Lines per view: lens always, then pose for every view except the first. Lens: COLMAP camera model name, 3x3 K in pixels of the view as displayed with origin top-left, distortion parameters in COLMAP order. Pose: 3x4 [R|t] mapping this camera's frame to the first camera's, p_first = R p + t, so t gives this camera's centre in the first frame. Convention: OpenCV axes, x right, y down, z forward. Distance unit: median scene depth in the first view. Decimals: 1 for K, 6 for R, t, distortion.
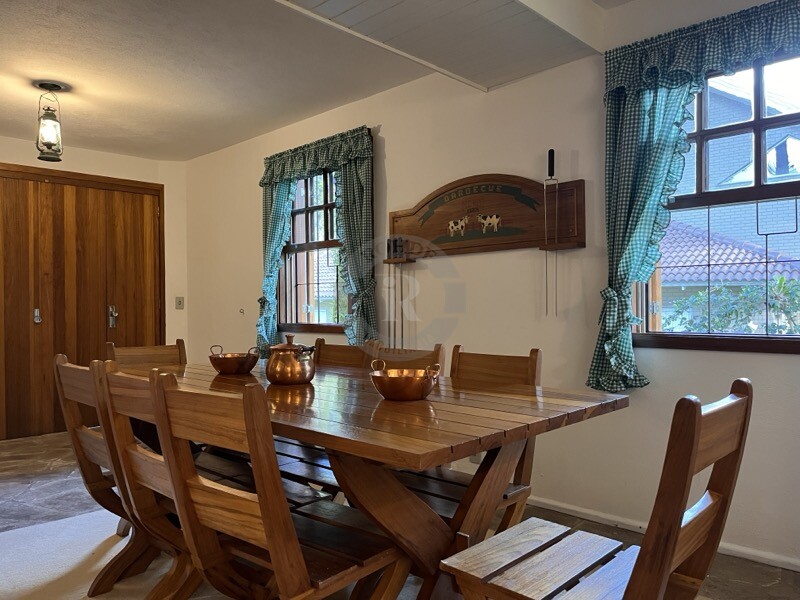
lens RADIAL K [[605.6, 0, 399.5], [0, 605.6, 306.1], [0, 0, 1]] dist [0.056847, -0.077879]
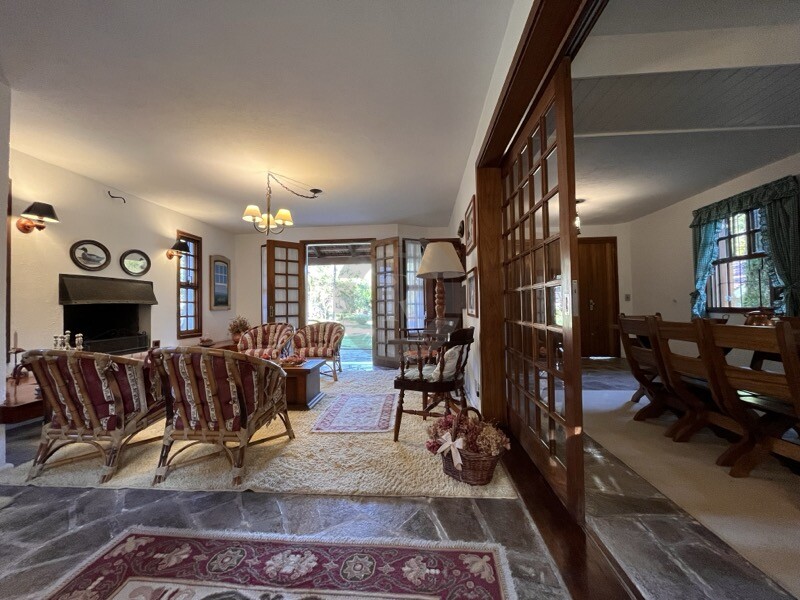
lens RADIAL K [[321.8, 0, 400.8], [0, 321.8, 299.9], [0, 0, 1]] dist [-0.003253, -0.000035]
pose [[0.642056, -0.020291, -0.766389, -0.074091], [0.010027, 0.999786, -0.018069, 0.018220], [0.766592, 0.003916, 0.642122, -0.250425]]
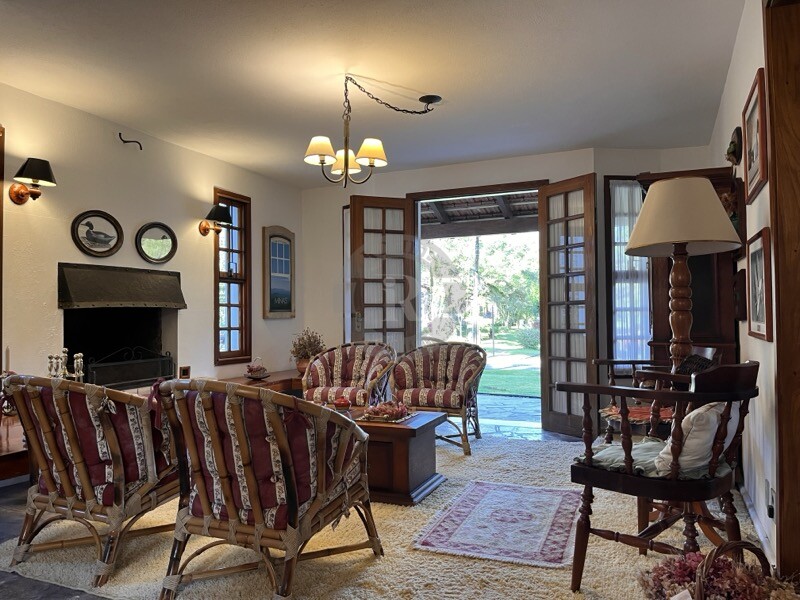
lens RADIAL K [[605.6, 0, 398.3], [0, 605.6, 302.4], [0, 0, 1]] dist [0.056847, -0.077879]
pose [[0.354822, -0.018573, -0.934749, -0.075686], [0.004028, 0.999824, -0.018337, 0.017420], [0.934925, 0.002742, 0.354834, -0.222220]]
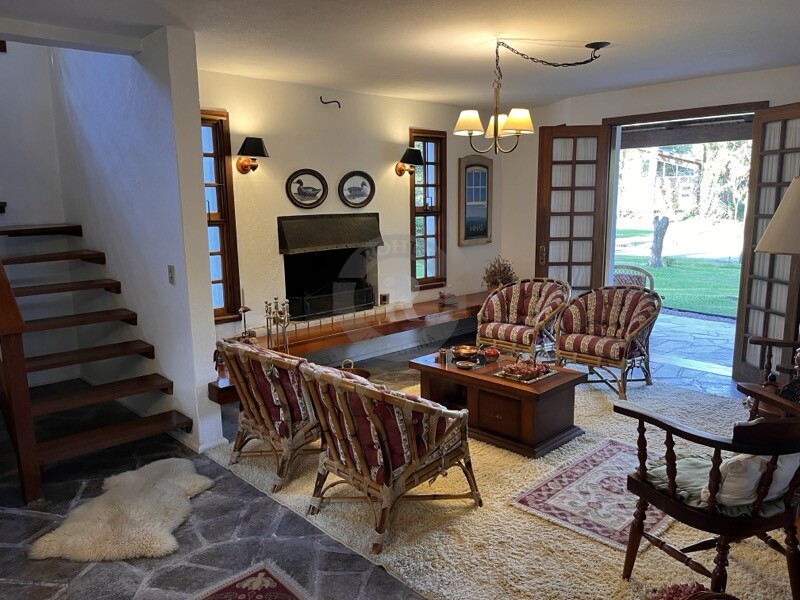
lens RADIAL K [[605.6, 0, 403.3], [0, 605.6, 304.7], [0, 0, 1]] dist [0.056847, -0.077879]
pose [[-0.042308, 0.184333, -0.981953, 0.026181], [0.011657, 0.982857, 0.184000, -0.117950], [0.999037, -0.003661, -0.043732, -0.077857]]
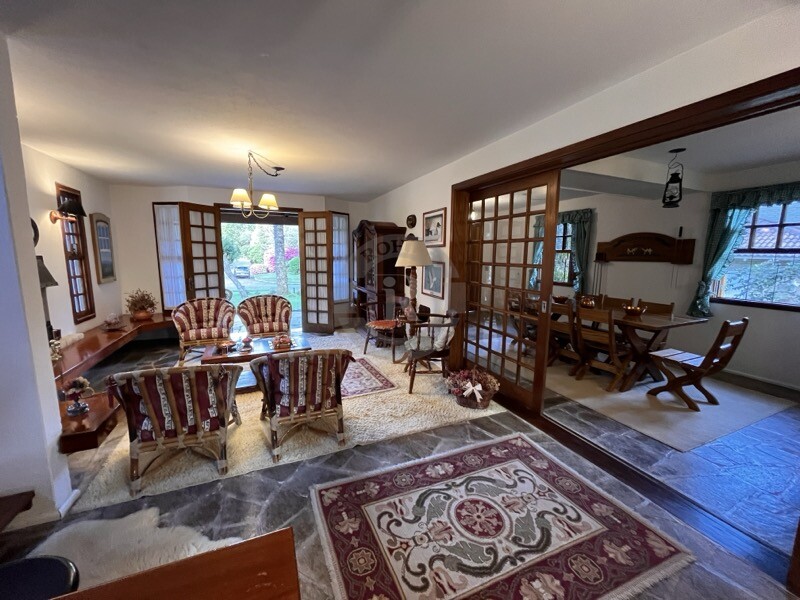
lens RADIAL K [[321.8, 0, 401.1], [0, 321.8, 299.4], [0, 0, 1]] dist [-0.003253, -0.000035]
pose [[0.926015, 0.068665, -0.371189, -0.264267], [-0.016919, 0.989878, 0.140906, -0.089085], [0.377107, -0.124201, 0.917804, -0.611616]]
